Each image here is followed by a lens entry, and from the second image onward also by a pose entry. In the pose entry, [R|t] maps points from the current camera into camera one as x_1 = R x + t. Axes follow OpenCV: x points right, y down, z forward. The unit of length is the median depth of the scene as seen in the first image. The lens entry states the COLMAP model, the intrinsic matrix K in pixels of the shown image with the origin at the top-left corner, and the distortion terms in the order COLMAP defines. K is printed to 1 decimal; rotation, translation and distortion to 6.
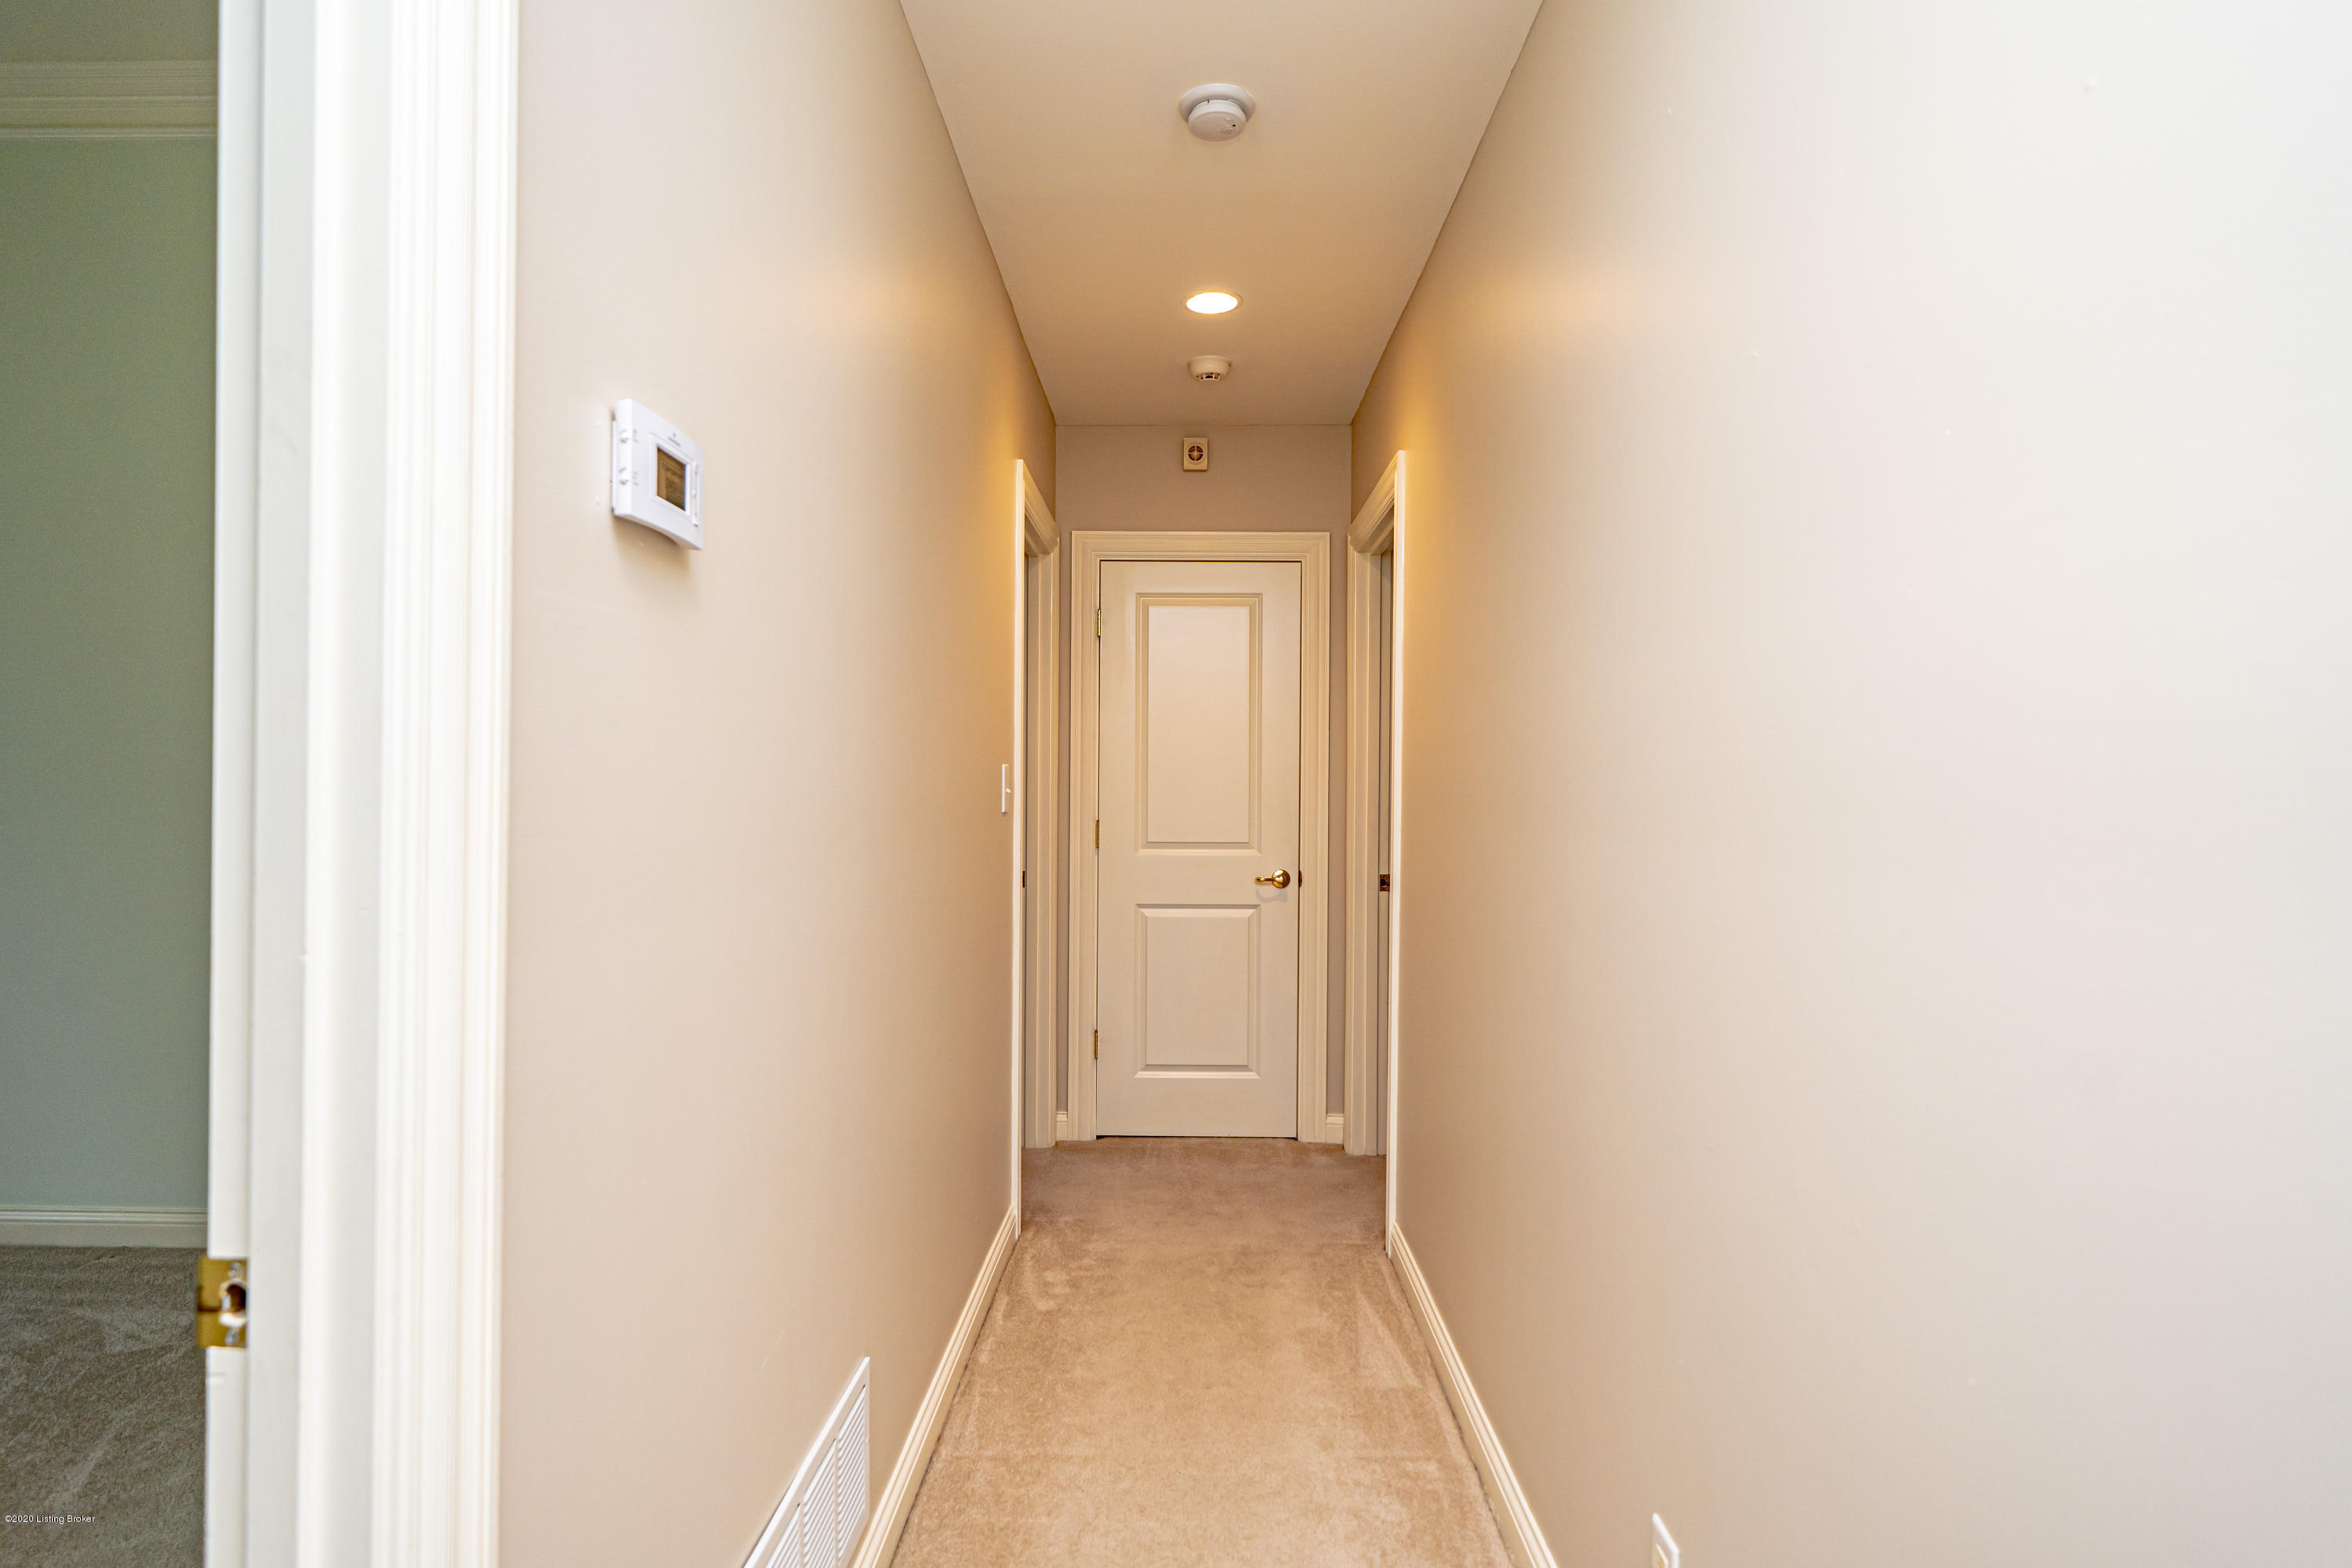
lens RADIAL K [[1194.1, 0, 1171.8], [0, 1194.1, 772.3], [0, 0, 1]] dist [-0.000327, -0.000266]
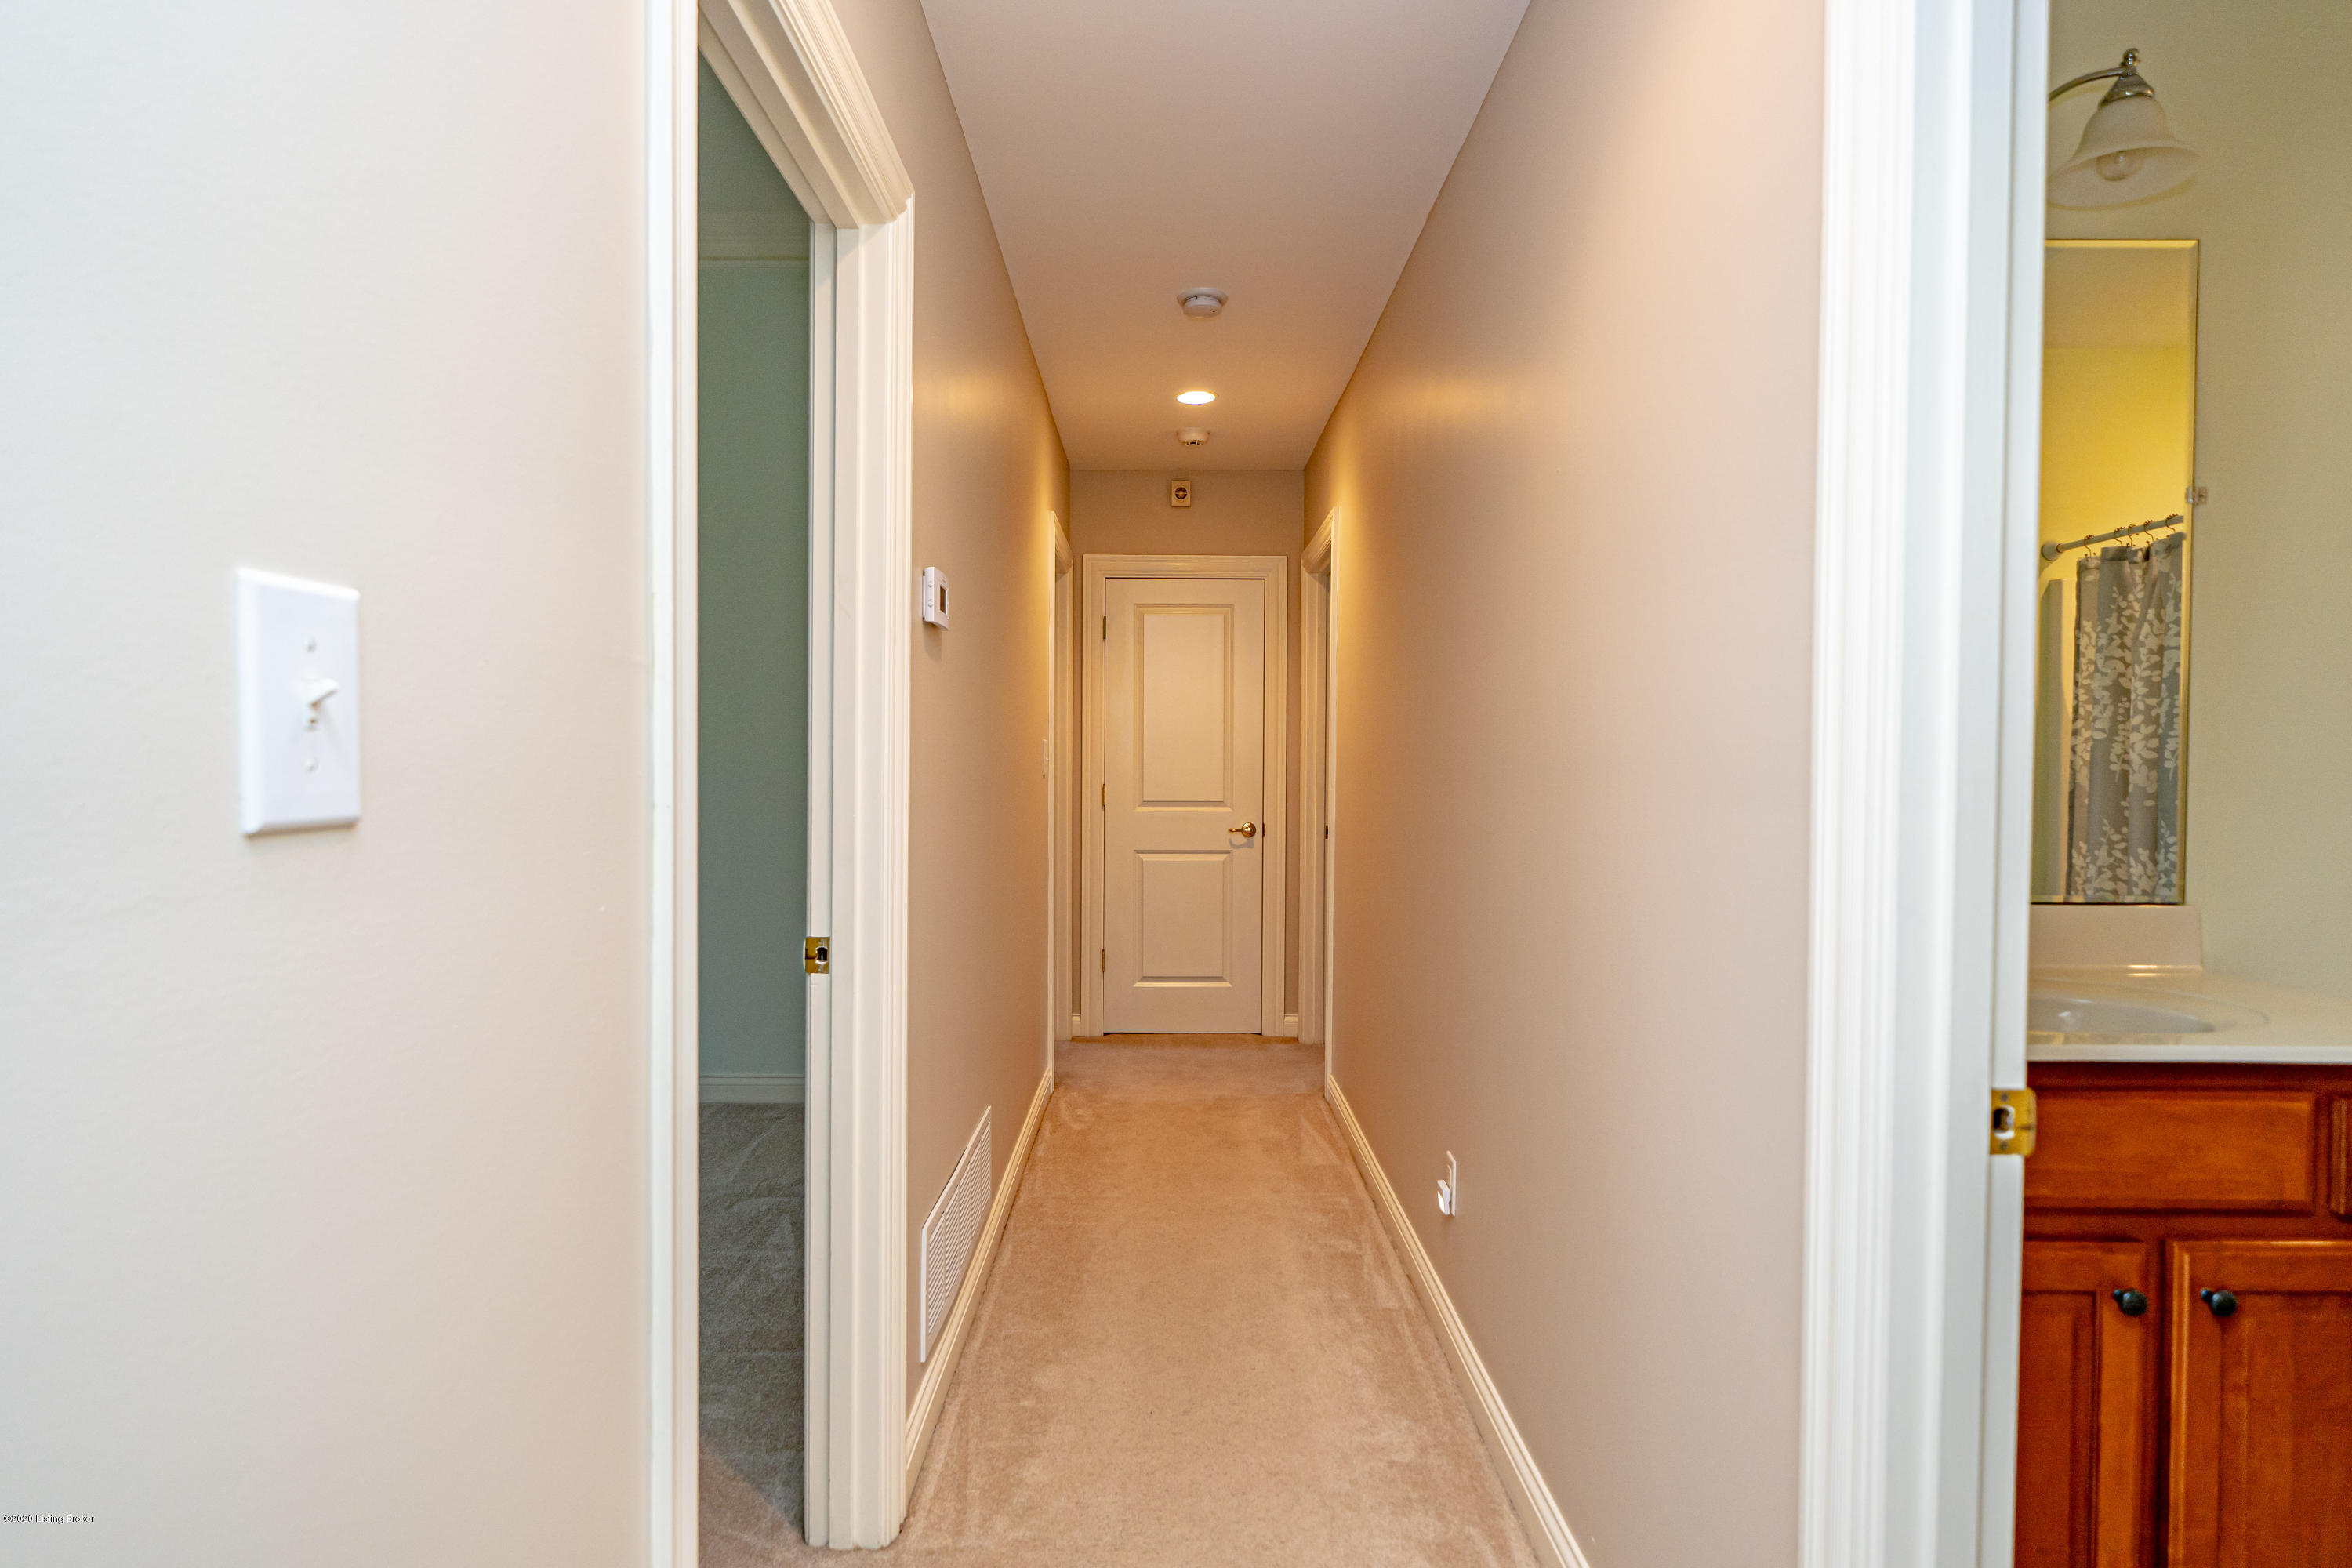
lens RADIAL K [[1194.1, 0, 1169.9], [0, 1194.1, 786.4], [0, 0, 1]] dist [-0.000327, -0.000266]
pose [[0.999769, -0.002648, 0.021312, -0.023594], [0.001964, 0.999485, 0.032034, 0.002527], [-0.021386, -0.031985, 0.999260, -0.326745]]
